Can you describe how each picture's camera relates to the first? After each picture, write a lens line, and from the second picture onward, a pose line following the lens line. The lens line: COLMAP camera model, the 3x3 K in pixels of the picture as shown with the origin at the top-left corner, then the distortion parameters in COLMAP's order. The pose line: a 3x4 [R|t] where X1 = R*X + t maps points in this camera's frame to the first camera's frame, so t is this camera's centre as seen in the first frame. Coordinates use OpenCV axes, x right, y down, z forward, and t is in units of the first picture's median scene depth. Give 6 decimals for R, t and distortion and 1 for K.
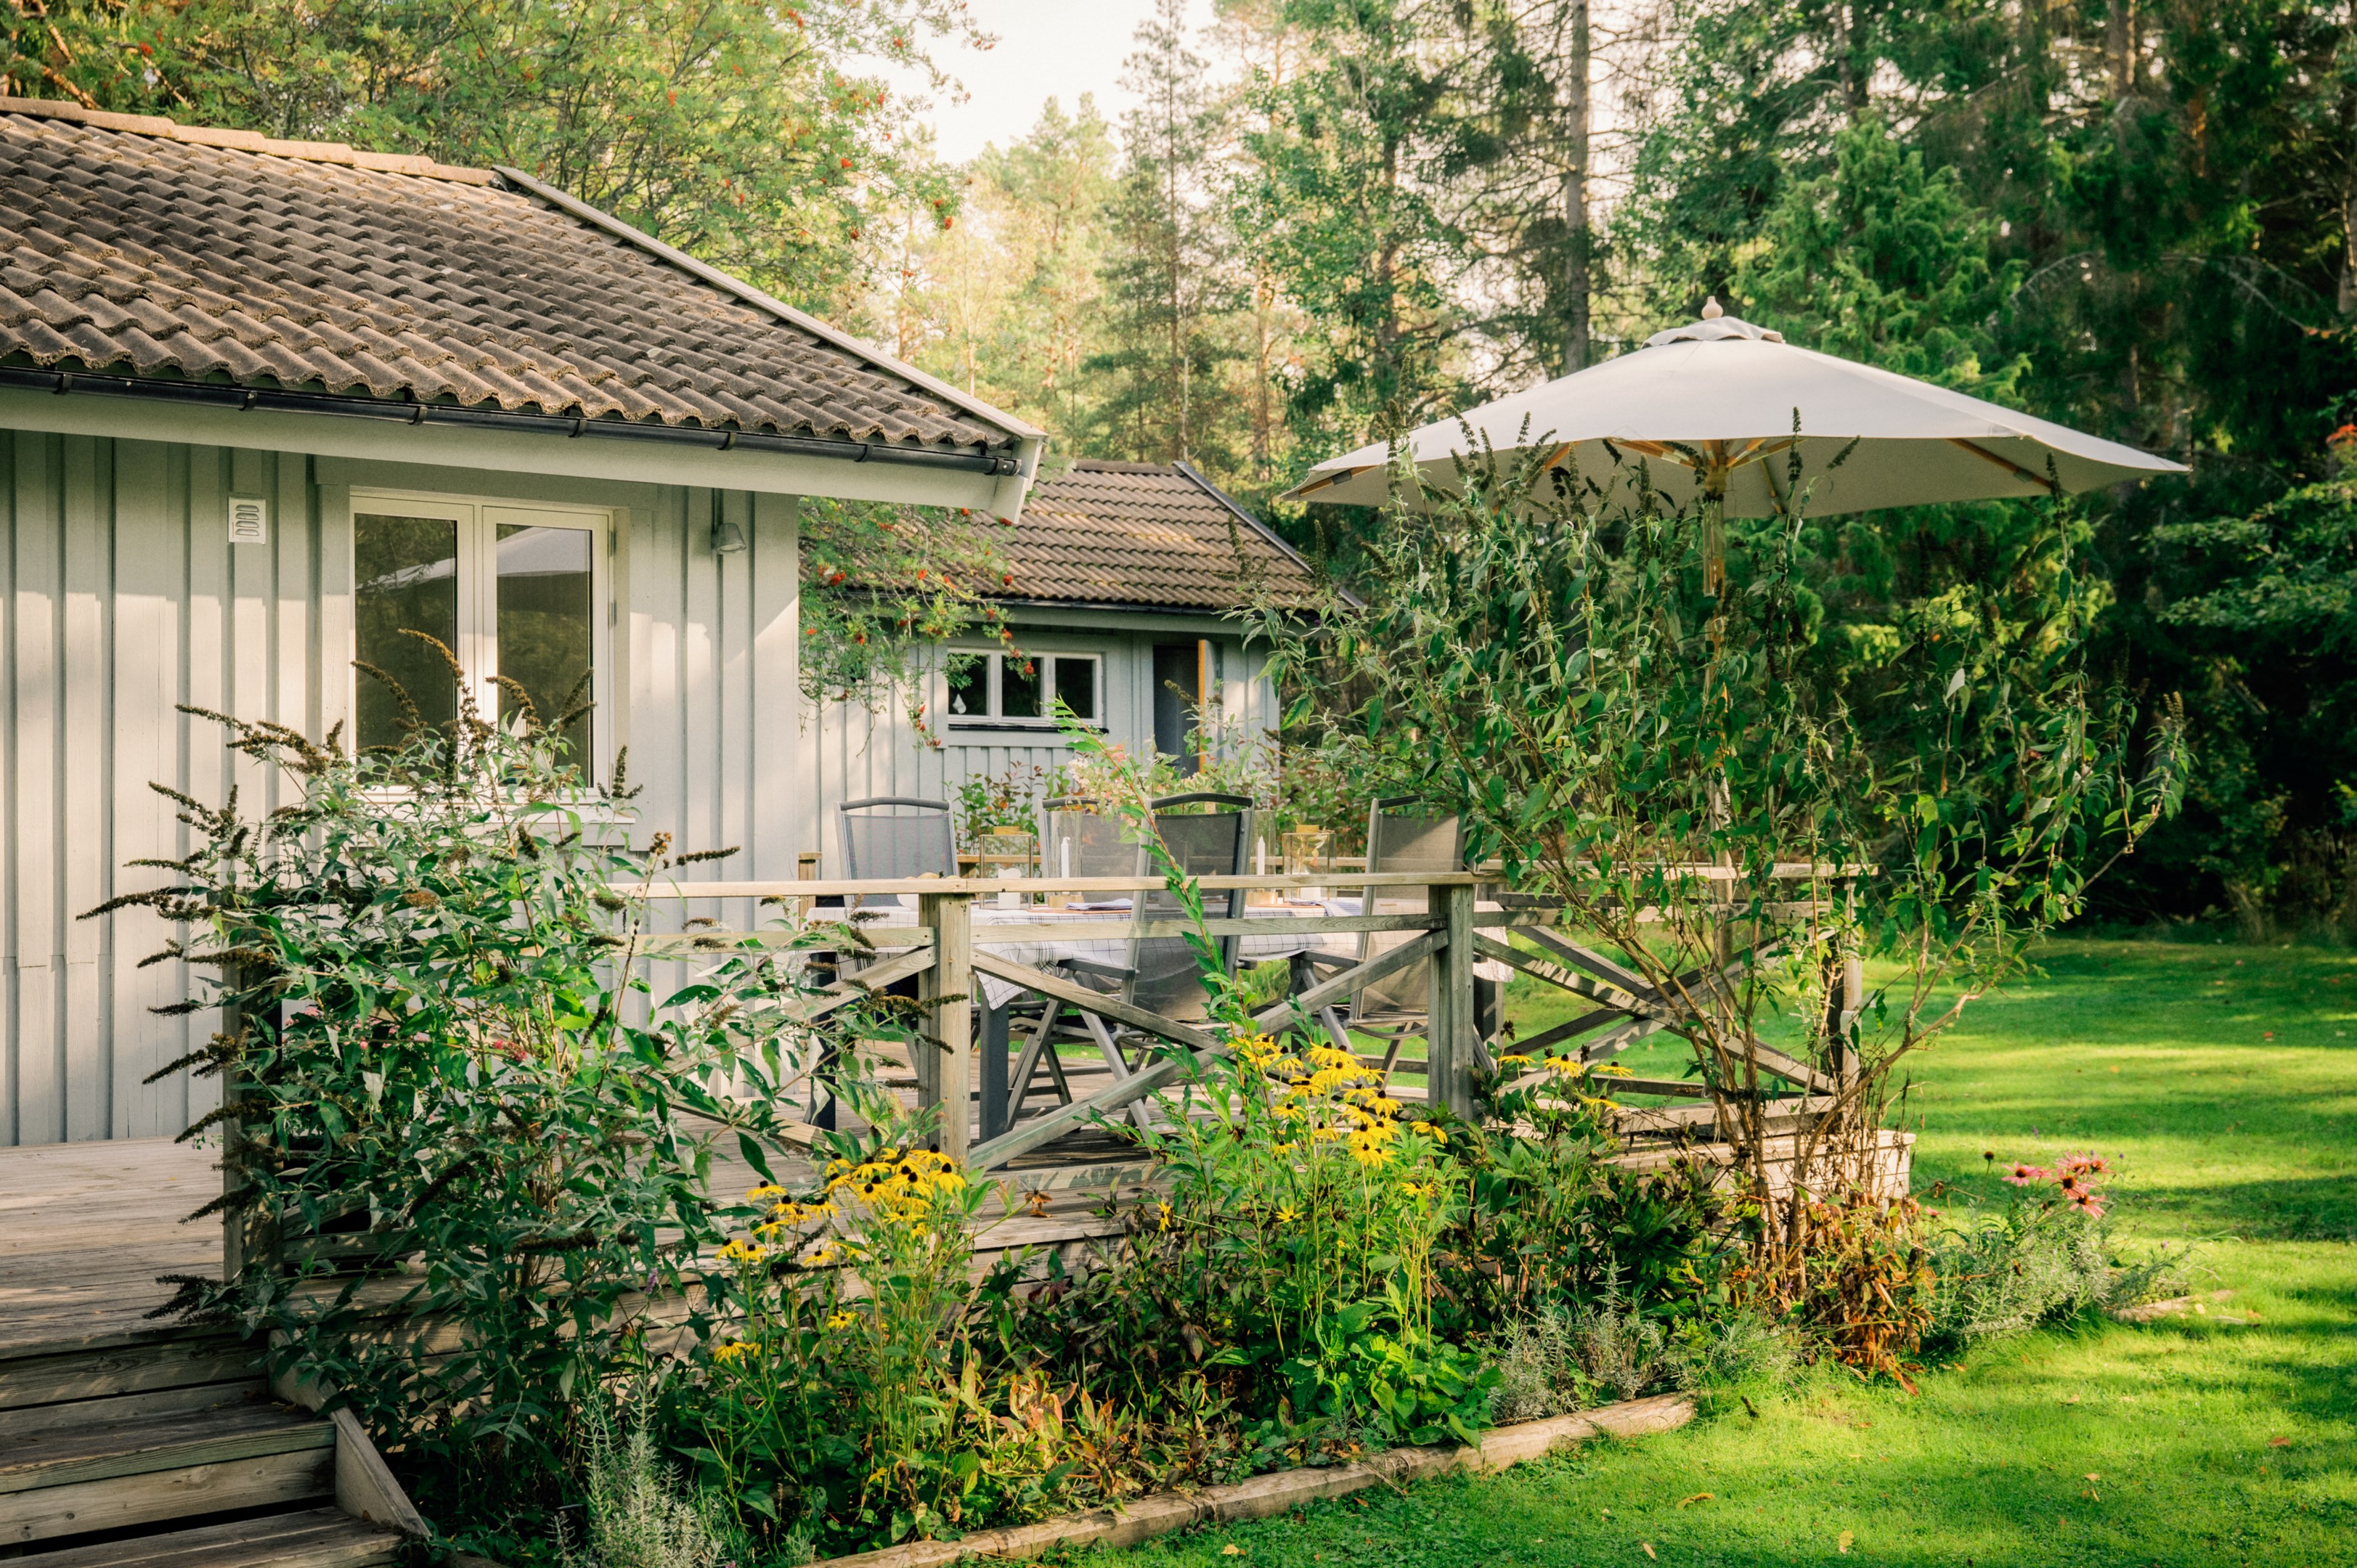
lens RADIAL K [[3035.0, 0, 1178.5], [0, 3035.0, 784.0], [0, 0, 1]] dist [0.002792, 0.014743]
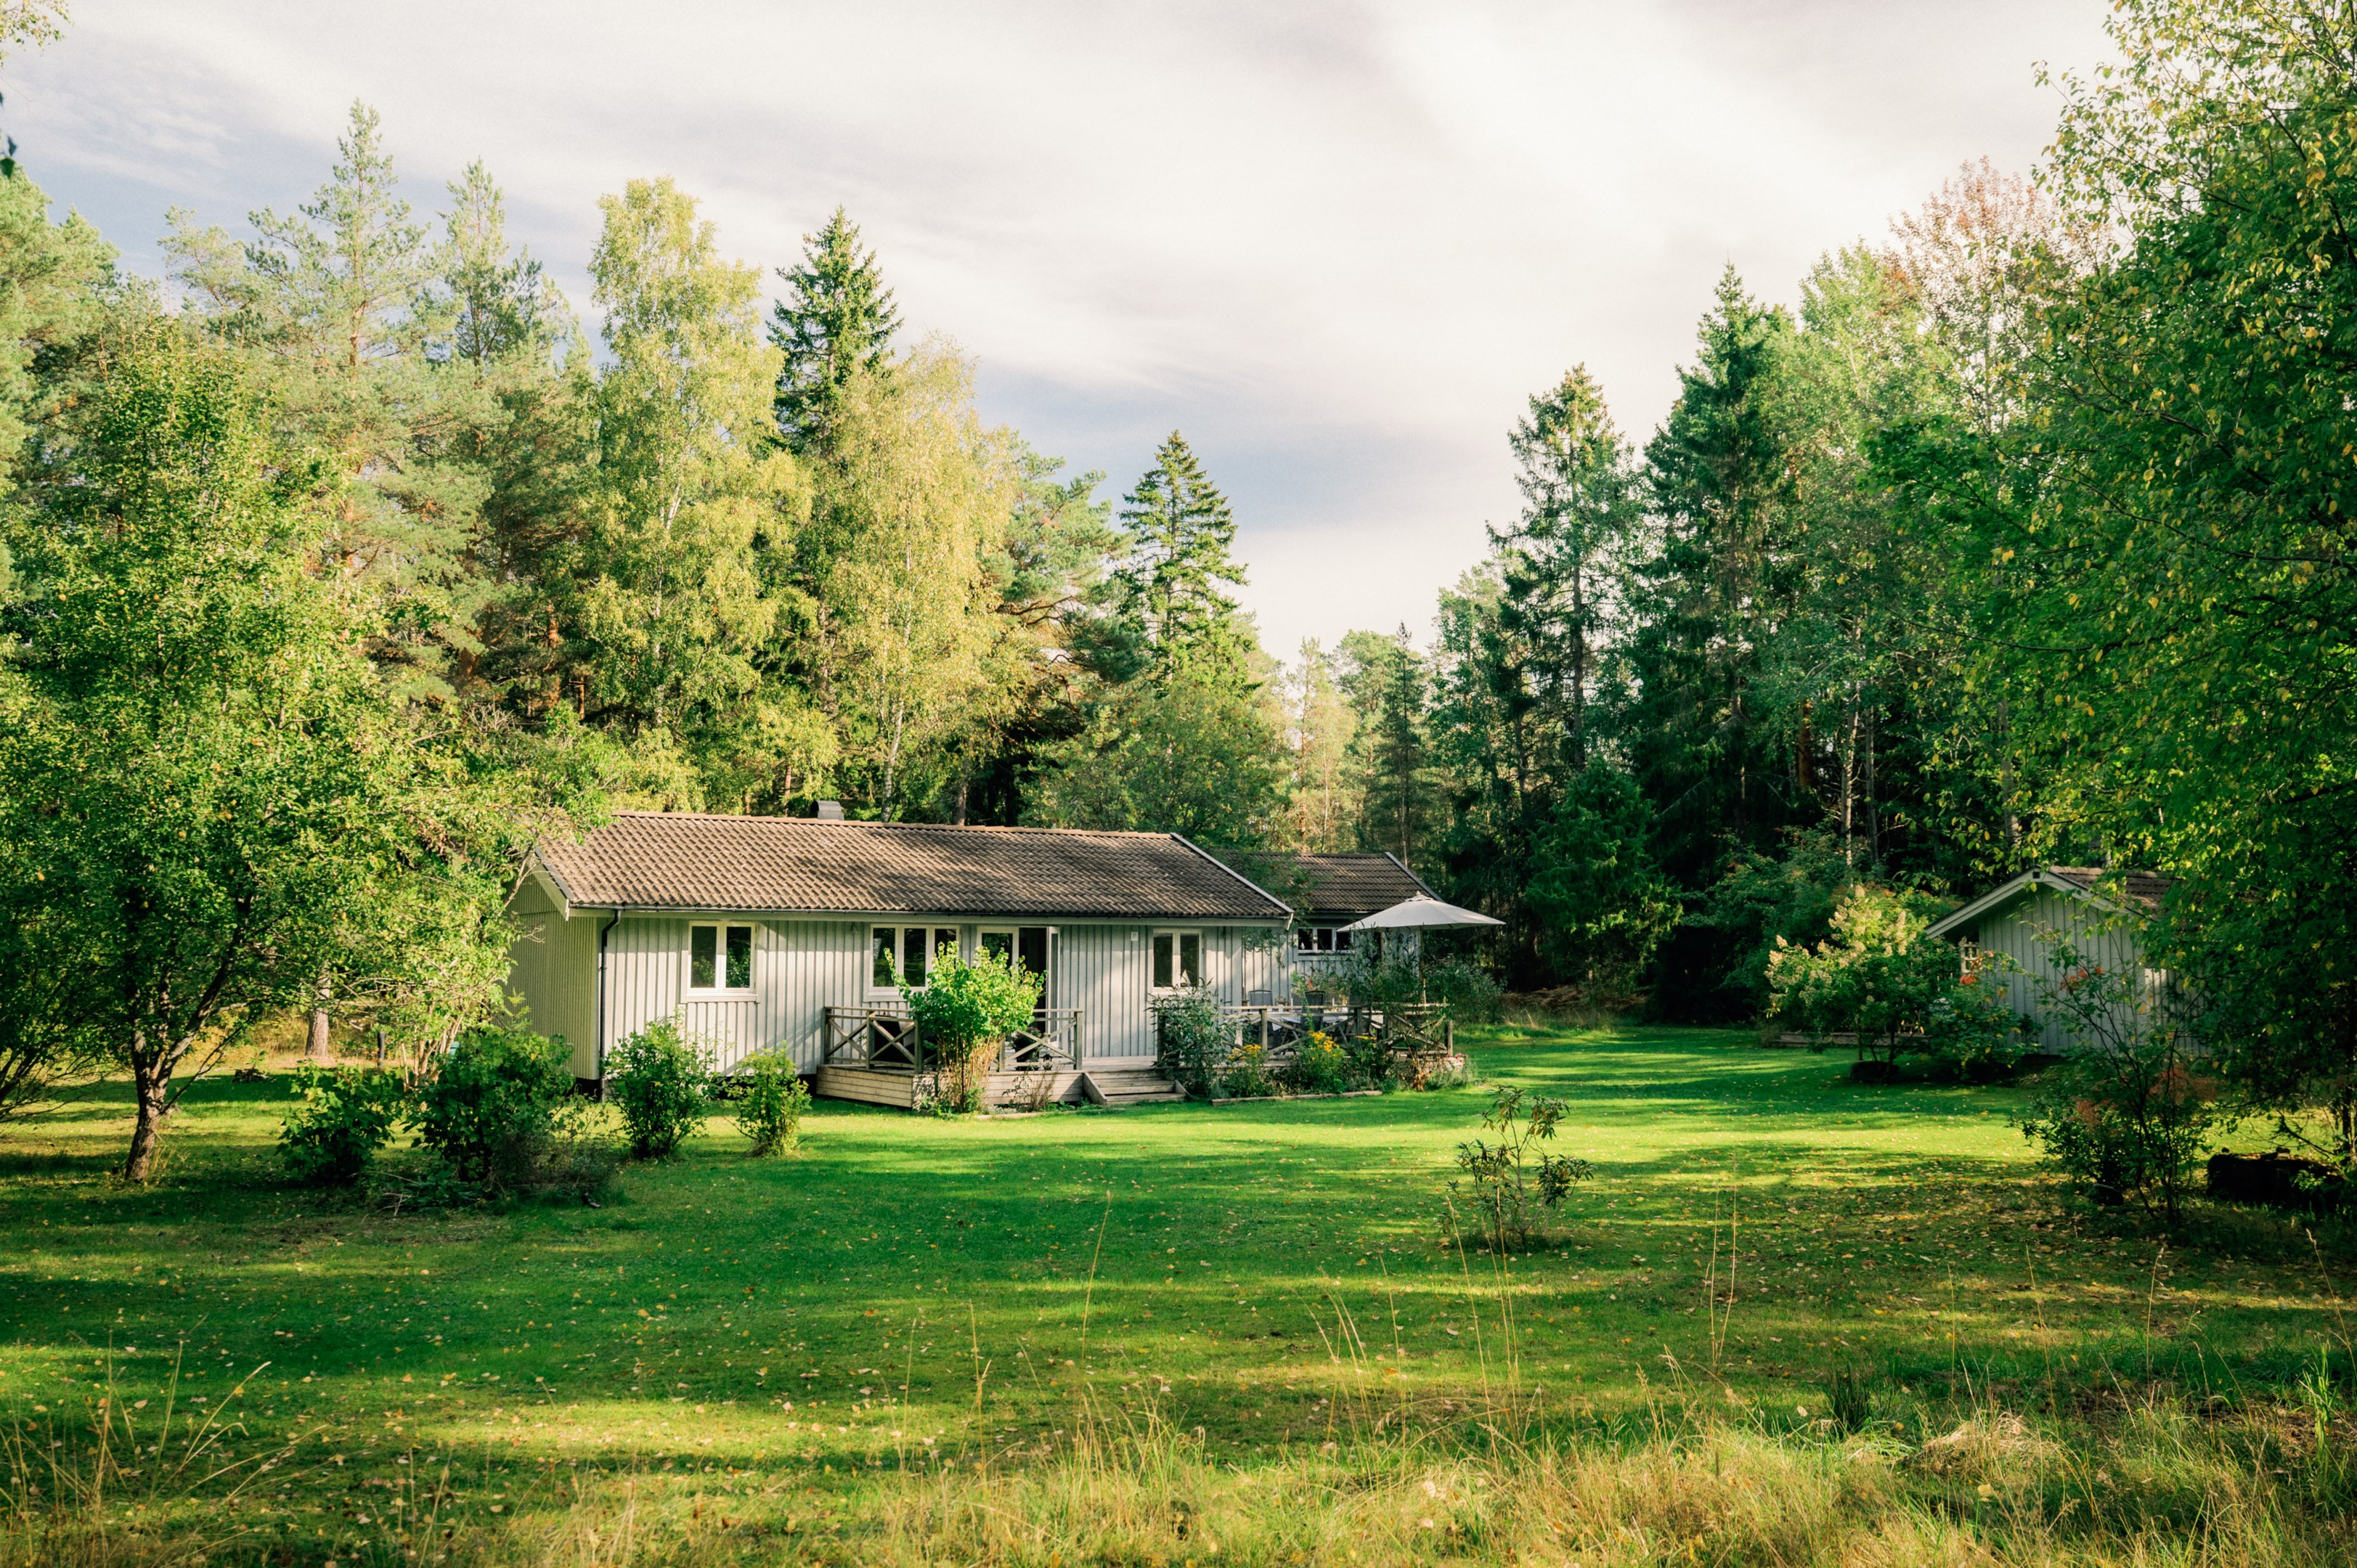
lens RADIAL K [[2074.9, 0, 1178.5], [0, 2074.9, 784.0], [0, 0, 1]] dist [-0.004610, -0.000996]
pose [[0.986791, -0.007846, -0.161807, 0.335090], [-0.004216, 0.997244, -0.074069, -0.081639], [0.161942, 0.073773, 0.984039, -2.447103]]
